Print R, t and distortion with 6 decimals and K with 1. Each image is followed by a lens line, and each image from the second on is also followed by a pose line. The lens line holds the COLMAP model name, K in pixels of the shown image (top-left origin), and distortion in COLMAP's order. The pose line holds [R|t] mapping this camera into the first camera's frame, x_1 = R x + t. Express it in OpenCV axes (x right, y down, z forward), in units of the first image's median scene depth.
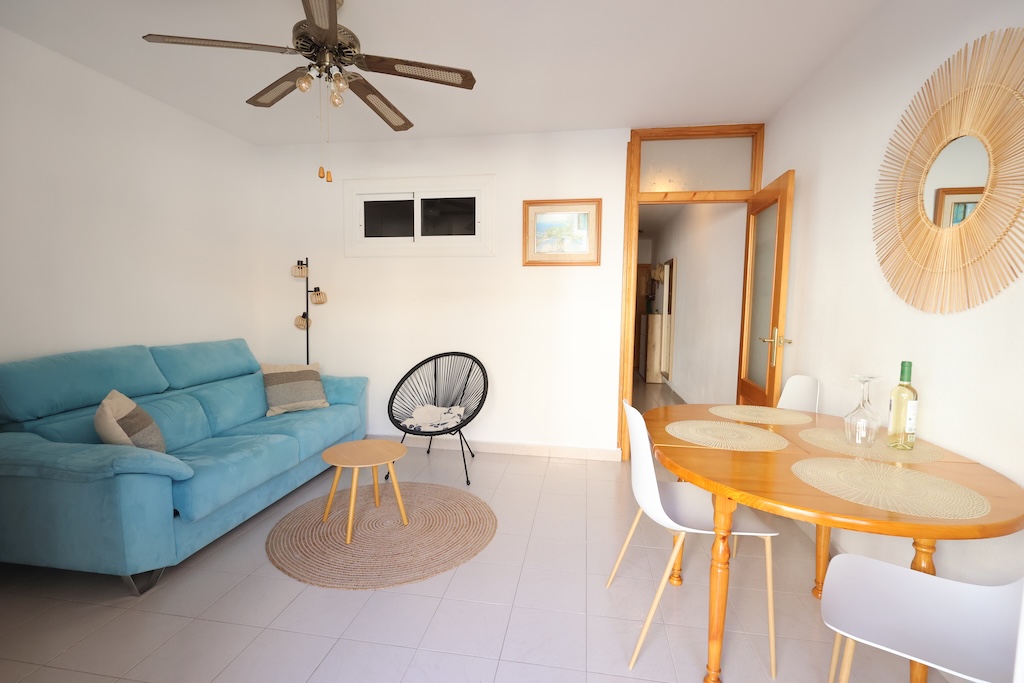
lens RADIAL K [[463.3, 0, 512.0], [0, 463.3, 341.5], [0, 0, 1]] dist [-0.001855, 0.000166]
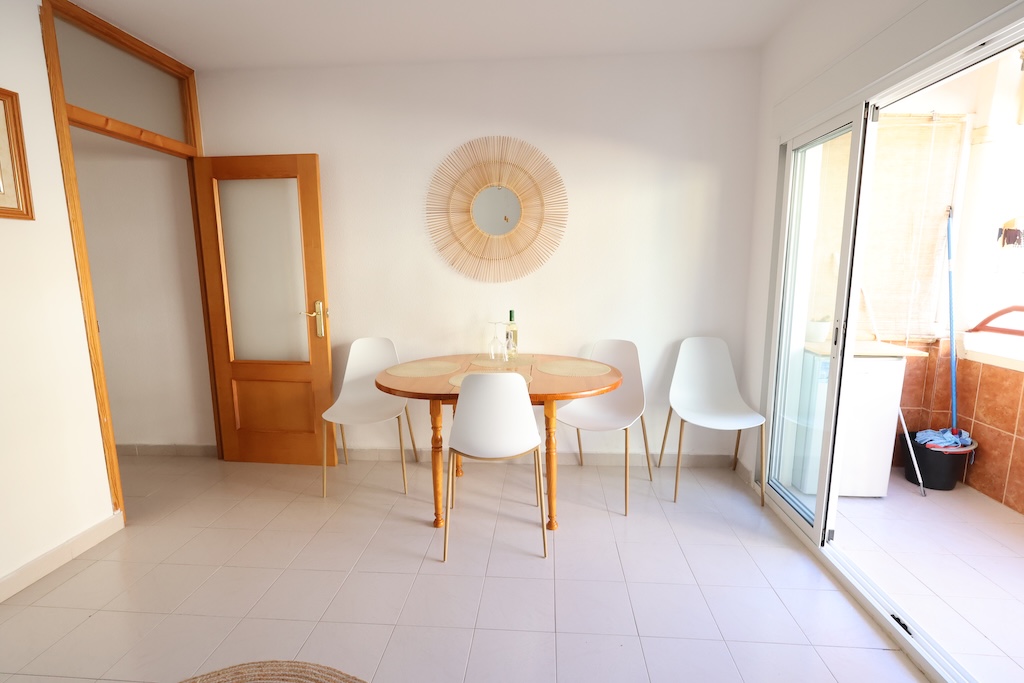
lens RADIAL K [[463.3, 0, 512.0], [0, 463.3, 341.5], [0, 0, 1]] dist [-0.001855, 0.000166]
pose [[-0.079337, -0.165443, 0.983023, -0.431714], [0.094765, 0.980414, 0.172652, -0.063627], [-0.992333, 0.106854, -0.062105, 0.494792]]
